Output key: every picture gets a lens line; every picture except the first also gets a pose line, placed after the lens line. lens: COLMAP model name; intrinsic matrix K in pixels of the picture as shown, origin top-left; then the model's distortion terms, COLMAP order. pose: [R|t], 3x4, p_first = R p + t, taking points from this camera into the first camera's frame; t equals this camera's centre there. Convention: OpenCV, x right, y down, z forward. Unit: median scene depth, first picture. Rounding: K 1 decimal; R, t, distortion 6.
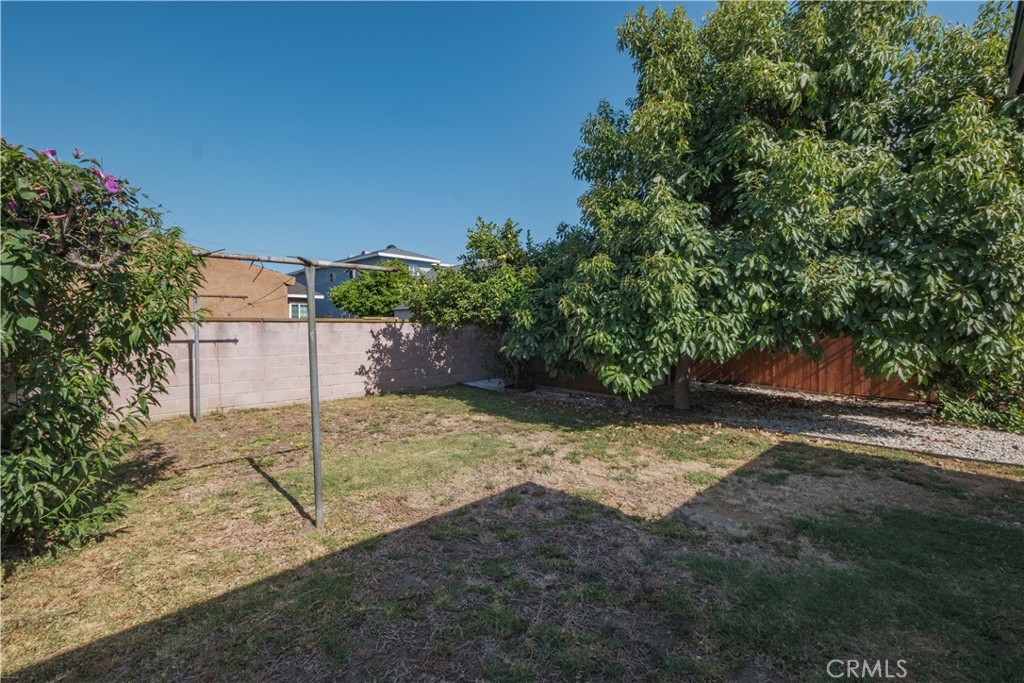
lens RADIAL K [[447.4, 0, 504.6], [0, 447.4, 332.4], [0, 0, 1]] dist [-0.001257, -0.000237]
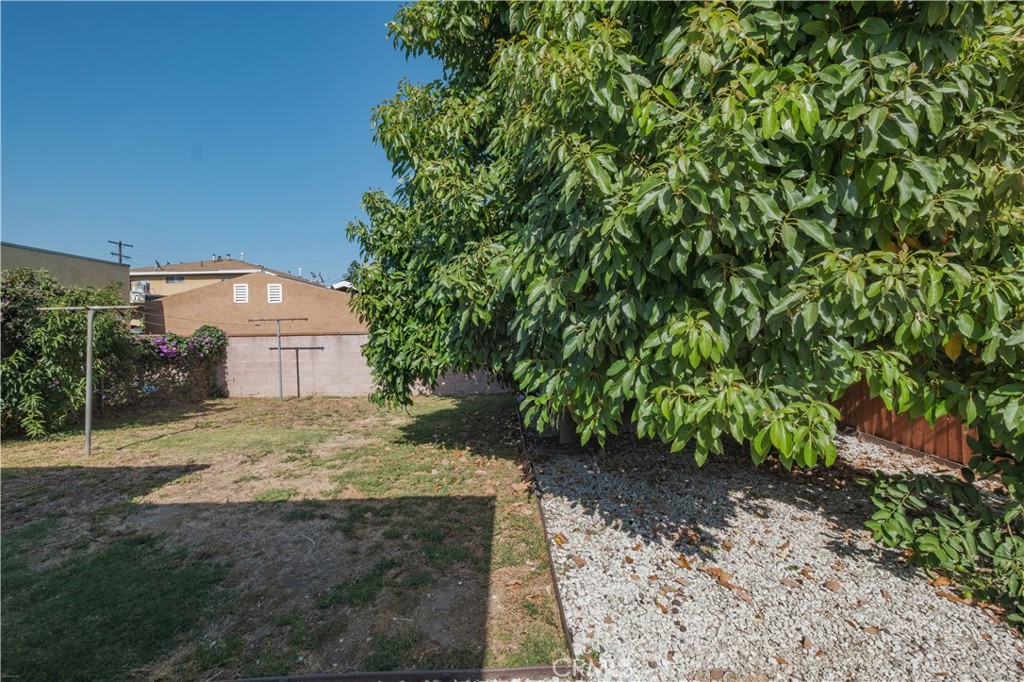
lens RADIAL K [[447.4, 0, 504.6], [0, 447.4, 331.9], [0, 0, 1]] dist [-0.001257, -0.000237]
pose [[0.718884, -0.015492, -0.694958, 0.847565], [0.004298, 0.999832, -0.017842, -0.005962], [0.695117, 0.009839, 0.718829, 0.367164]]
